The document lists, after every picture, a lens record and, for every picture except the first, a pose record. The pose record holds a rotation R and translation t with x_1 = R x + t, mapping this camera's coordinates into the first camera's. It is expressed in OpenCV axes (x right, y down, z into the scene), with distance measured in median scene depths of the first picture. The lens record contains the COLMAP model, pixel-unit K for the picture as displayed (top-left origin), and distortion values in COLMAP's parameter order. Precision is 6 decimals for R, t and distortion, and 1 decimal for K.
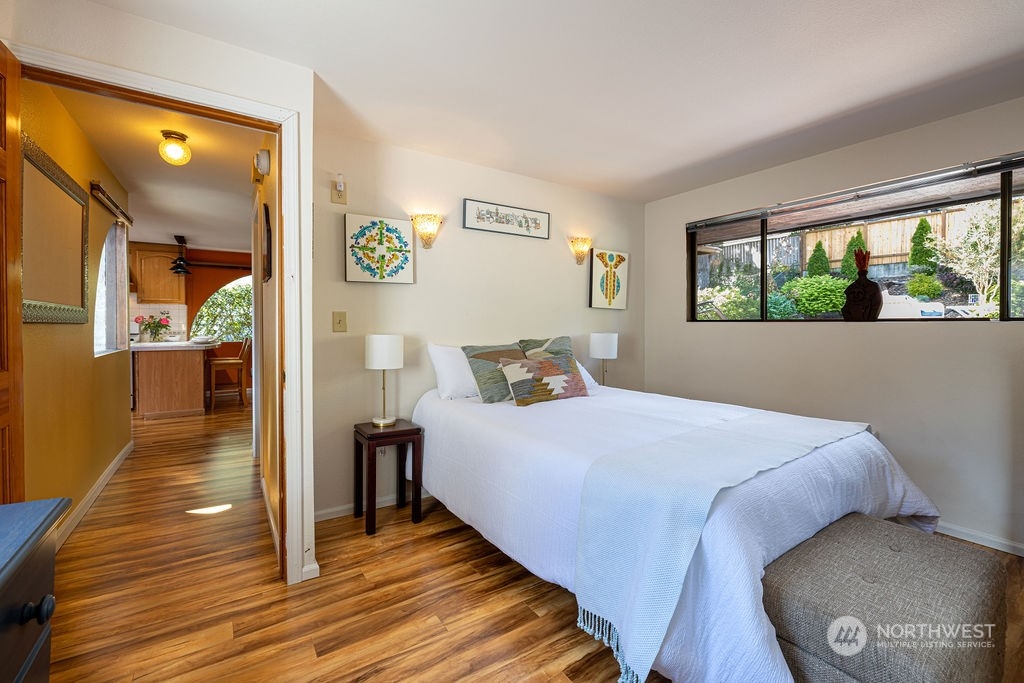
lens RADIAL K [[434.5, 0, 497.0], [0, 434.5, 326.3], [0, 0, 1]] dist [0.000154, 0.000342]
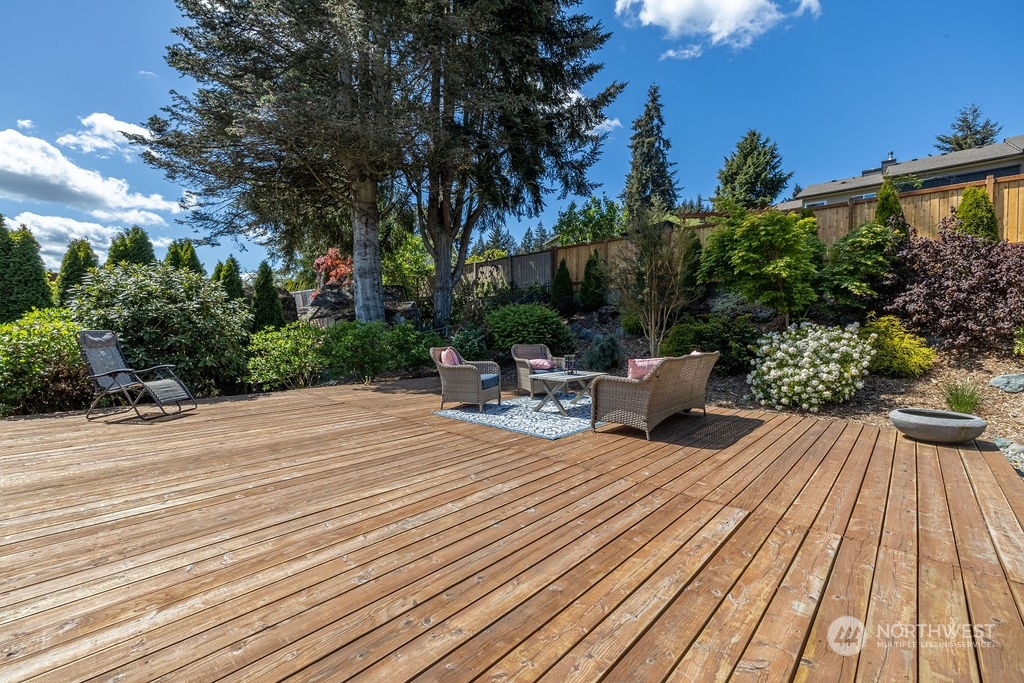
lens RADIAL K [[434.5, 0, 511.3], [0, 434.5, 340.7], [0, 0, 1]] dist [0.000154, 0.000342]
pose [[0.966663, -0.010906, 0.255820, 0.485405], [0.005137, 0.999717, 0.023209, -0.063847], [-0.256001, -0.021121, 0.966446, 0.220968]]
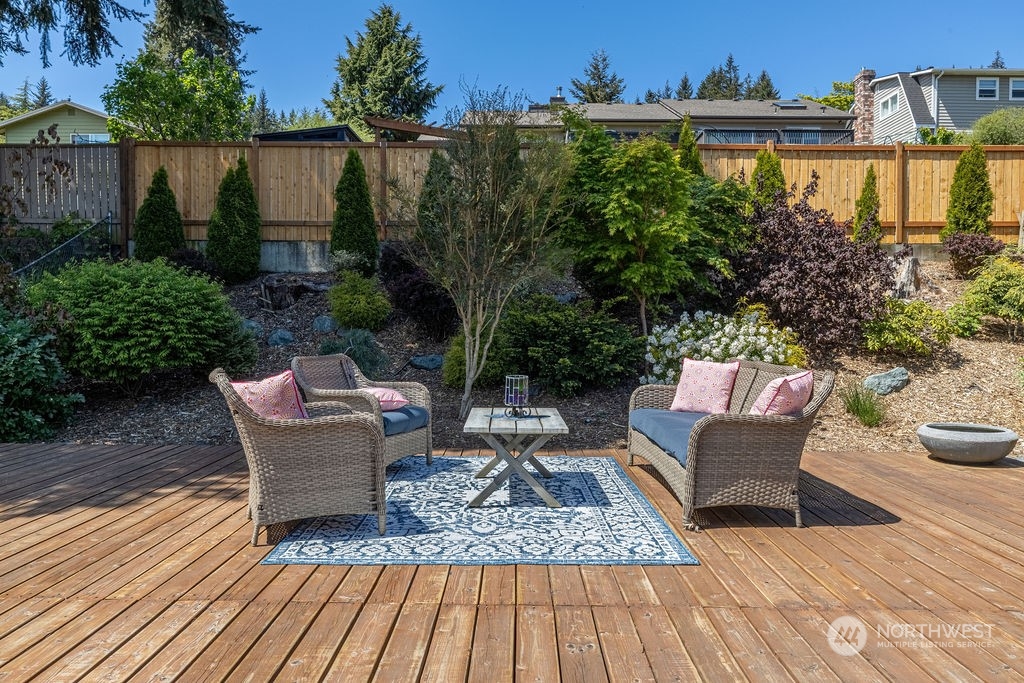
lens RADIAL K [[758.0, 0, 515.2], [0, 758.0, 334.1], [0, 0, 1]] dist [0.008735, 0.006825]
pose [[0.532288, -0.018677, 0.846358, 0.369495], [0.003166, 0.999794, 0.020071, -0.065831], [-0.846558, -0.008004, 0.532237, 0.405777]]
